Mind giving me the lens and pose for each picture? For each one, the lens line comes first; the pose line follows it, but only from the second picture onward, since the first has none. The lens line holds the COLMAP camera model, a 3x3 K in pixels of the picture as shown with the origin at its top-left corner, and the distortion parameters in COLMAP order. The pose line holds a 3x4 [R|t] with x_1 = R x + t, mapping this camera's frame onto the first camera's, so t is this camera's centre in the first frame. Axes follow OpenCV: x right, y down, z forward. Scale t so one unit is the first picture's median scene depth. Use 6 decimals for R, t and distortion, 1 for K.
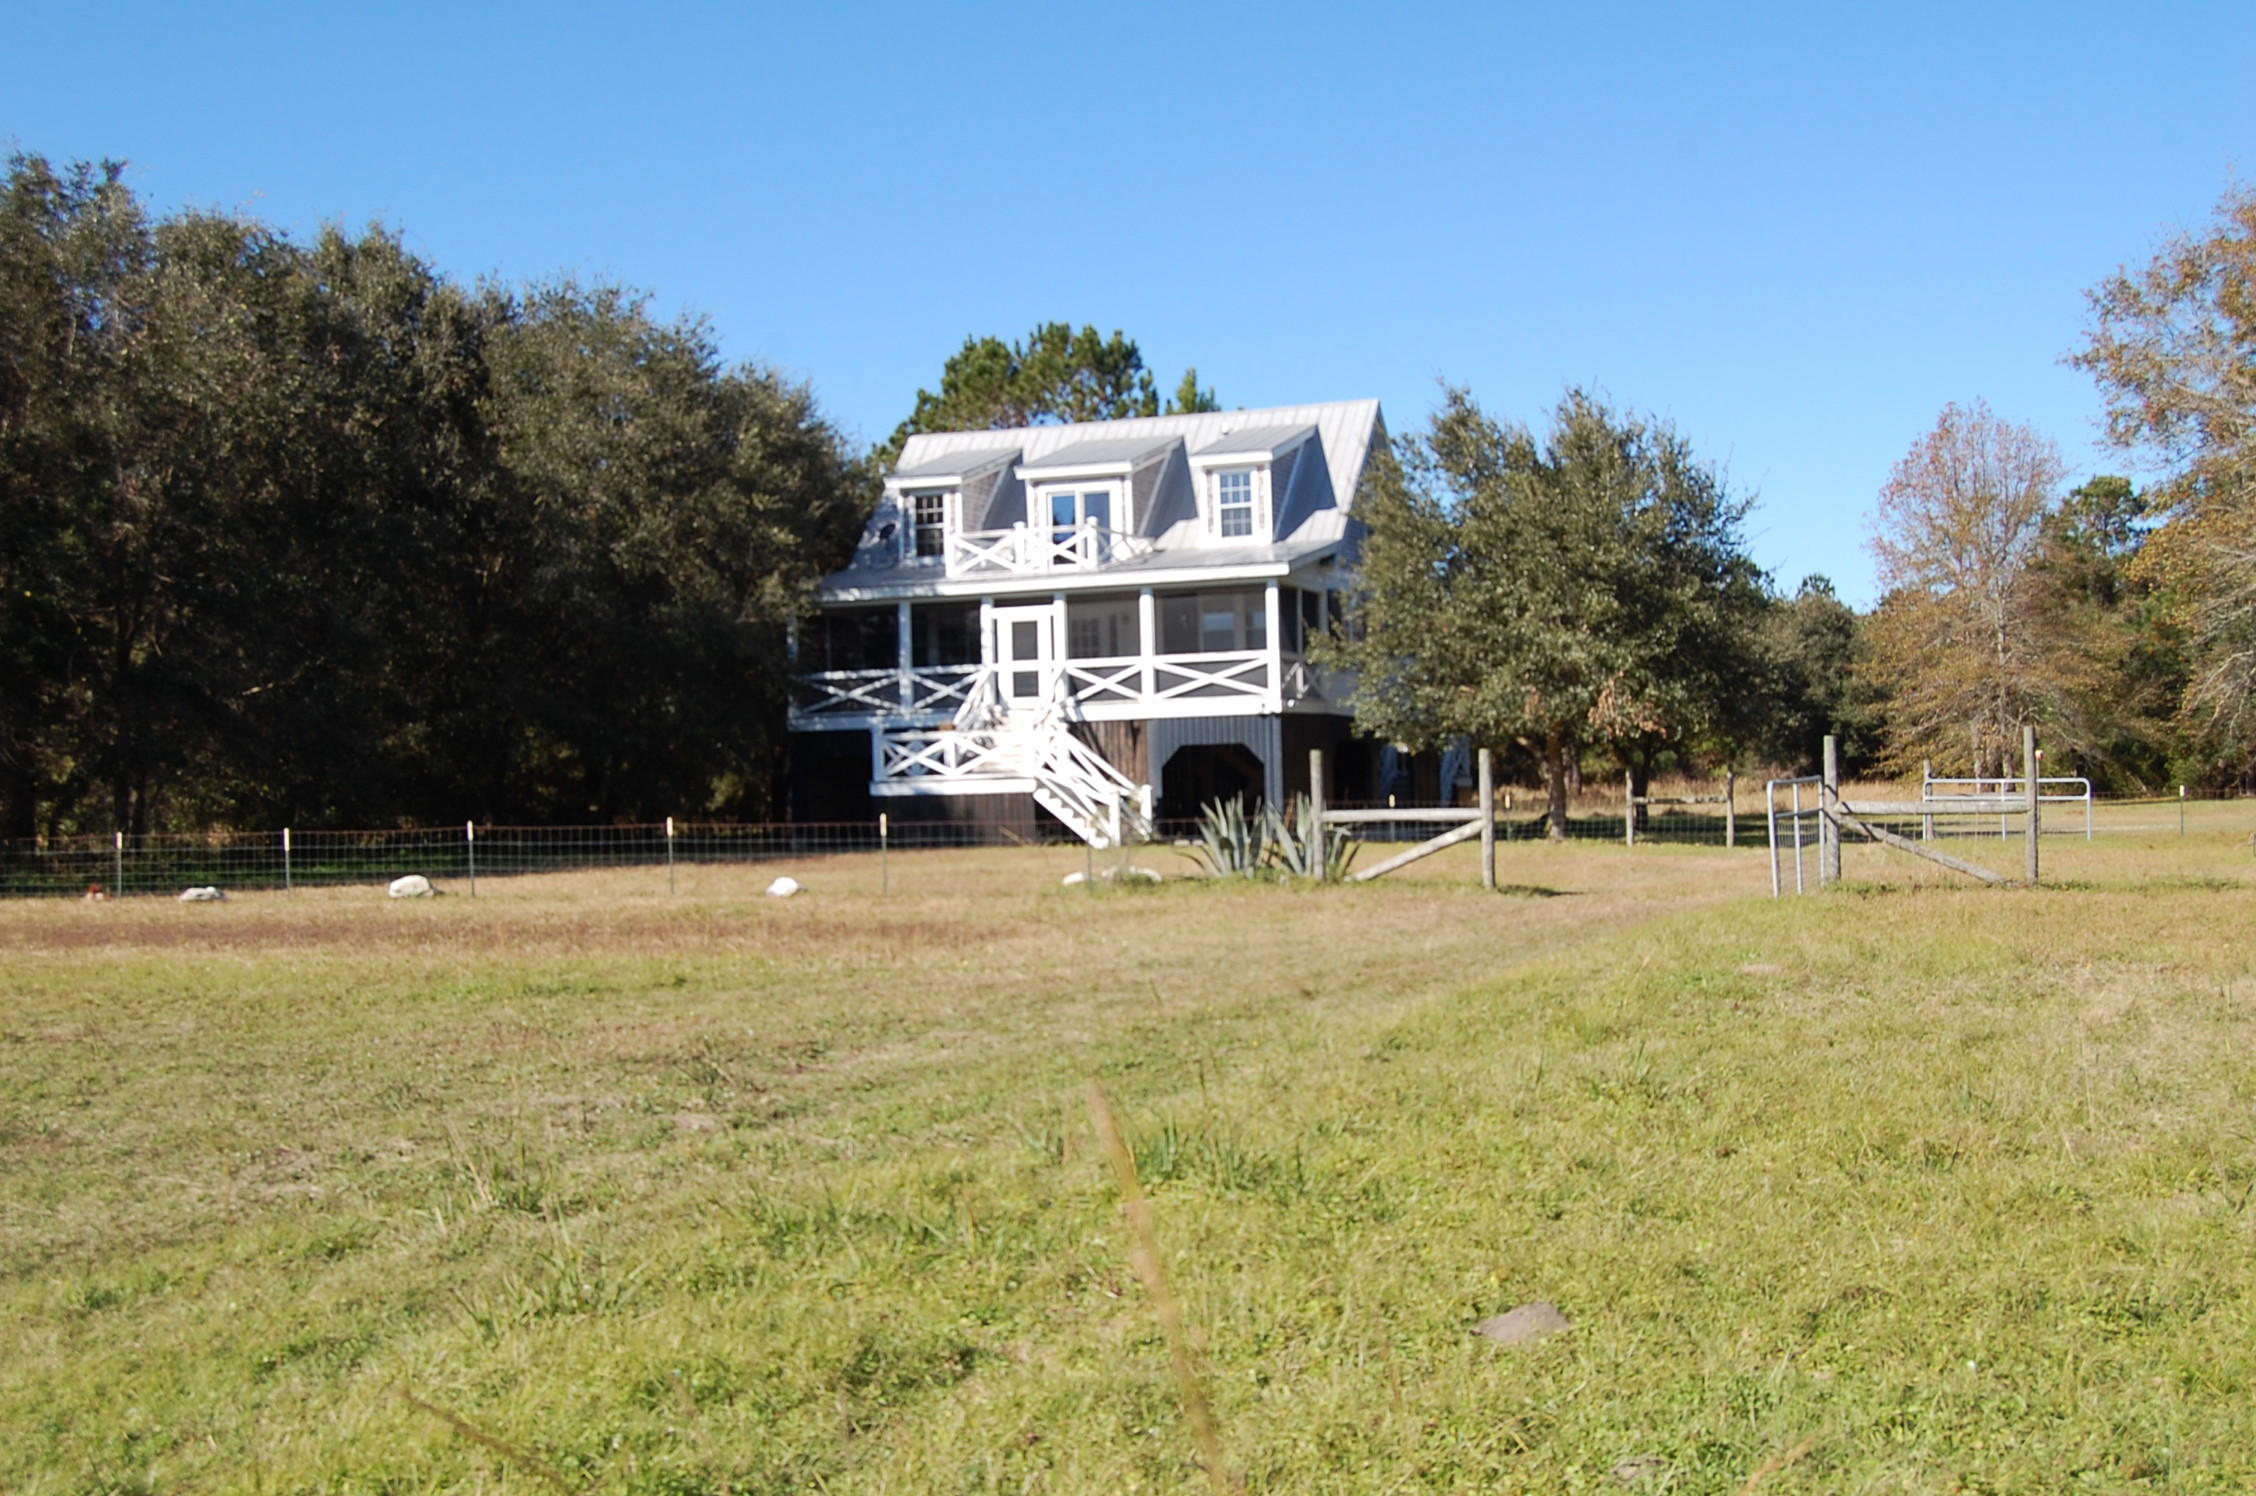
lens RADIAL K [[2510.3, 0, 1128.0], [0, 2510.3, 748.0], [0, 0, 1]] dist [-0.053339, -0.017375]
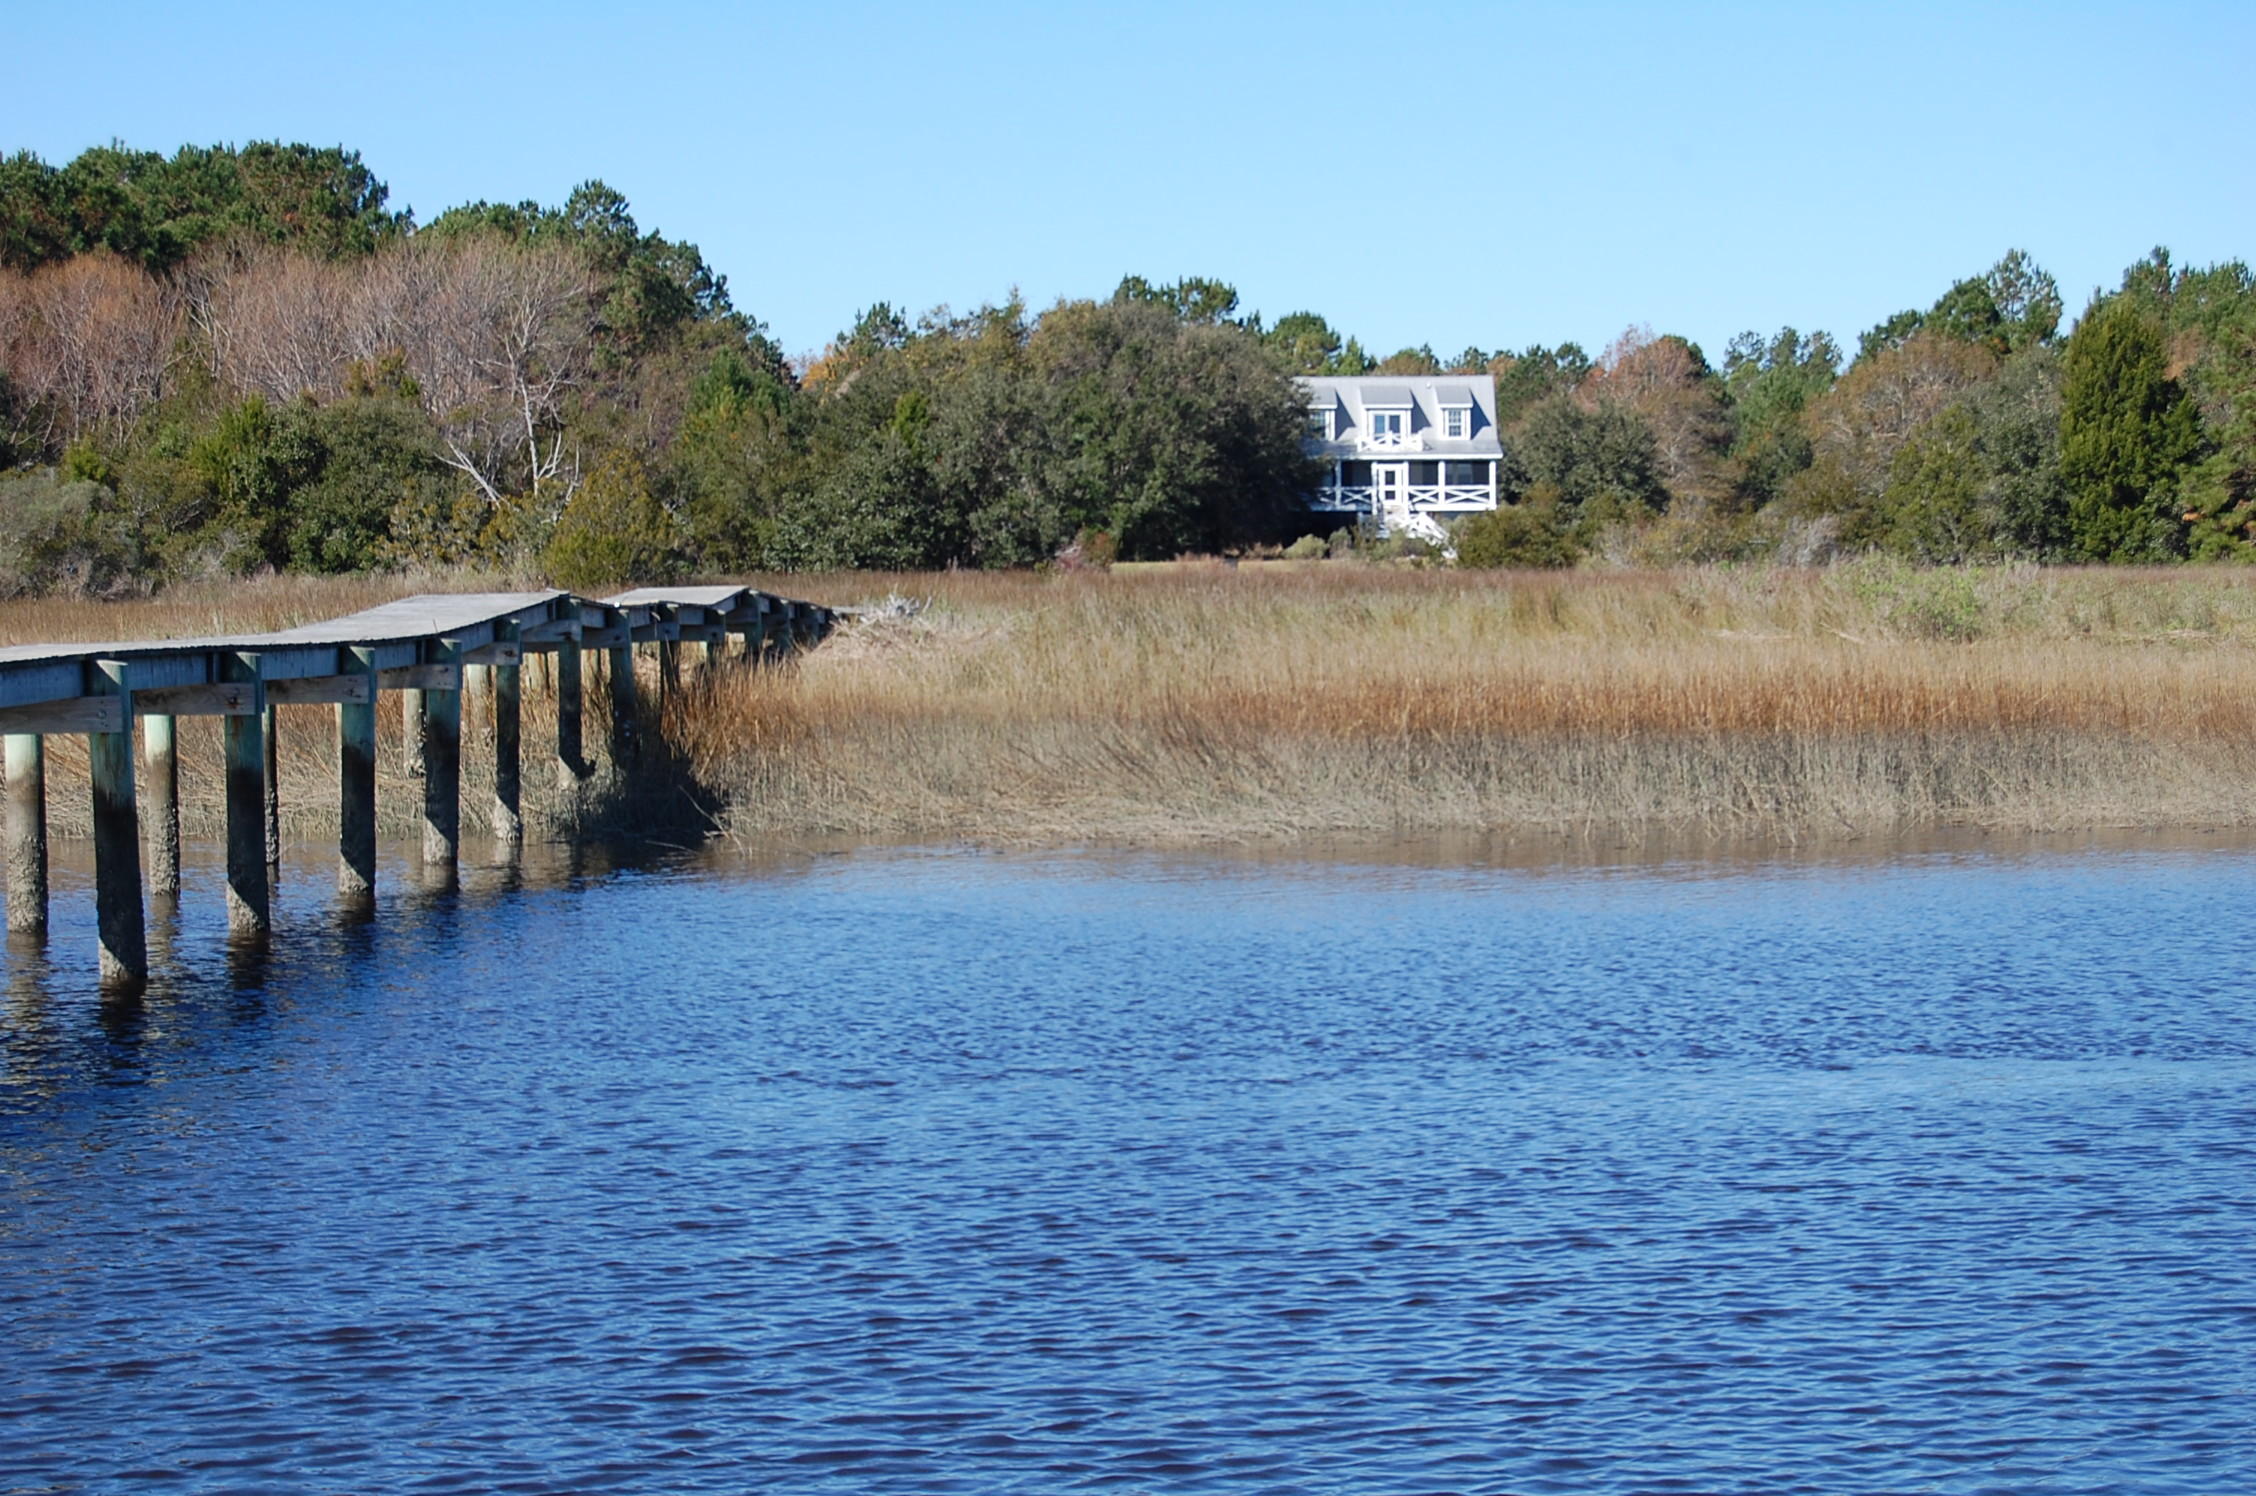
lens RADIAL K [[5242.4, 0, 1128.0], [0, 5242.4, 748.0], [0, 0, 1]] dist [0.001250, -0.404227]
pose [[0.937725, 0.011597, 0.347184, -2.122159], [-0.029079, 0.998555, 0.045184, -0.001812], [-0.346158, -0.052466, 0.936708, -3.879047]]
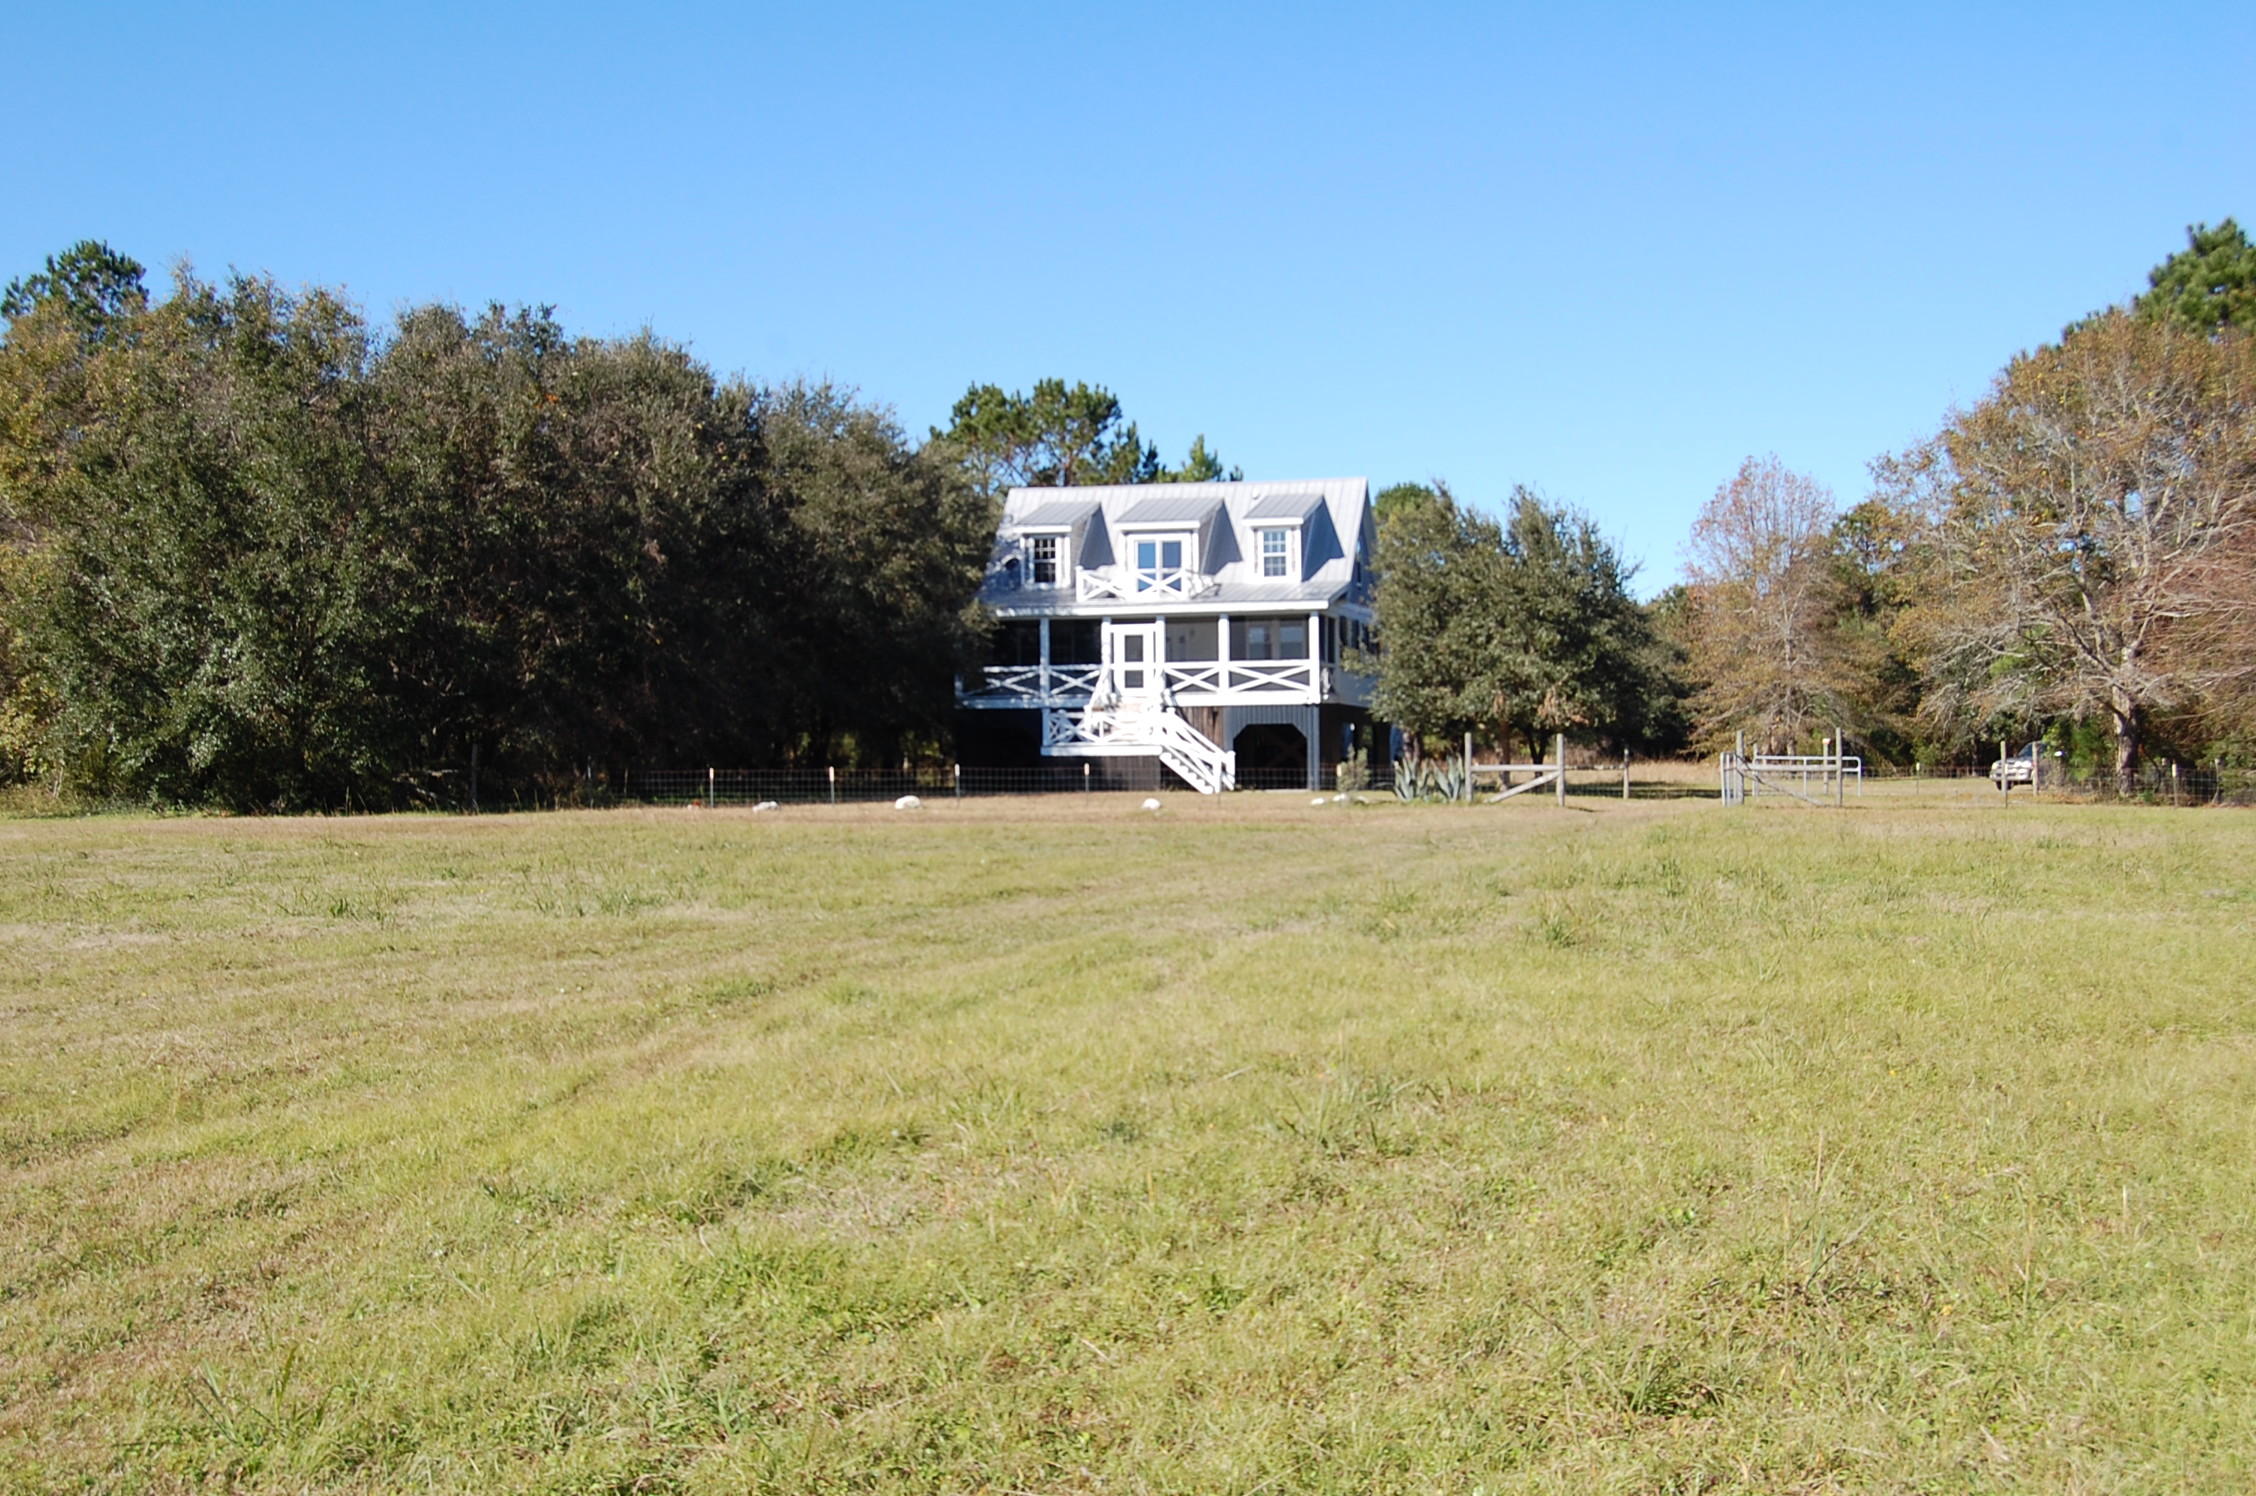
lens RADIAL K [[2705.9, 0, 1128.0], [0, 2705.9, 748.0], [0, 0, 1]] dist [-0.049484, -0.004450]
pose [[0.993731, 0.017416, 0.110433, -0.211920], [-0.018689, 0.999770, 0.010504, -0.002486], [-0.110225, -0.012502, 0.993828, -0.520121]]
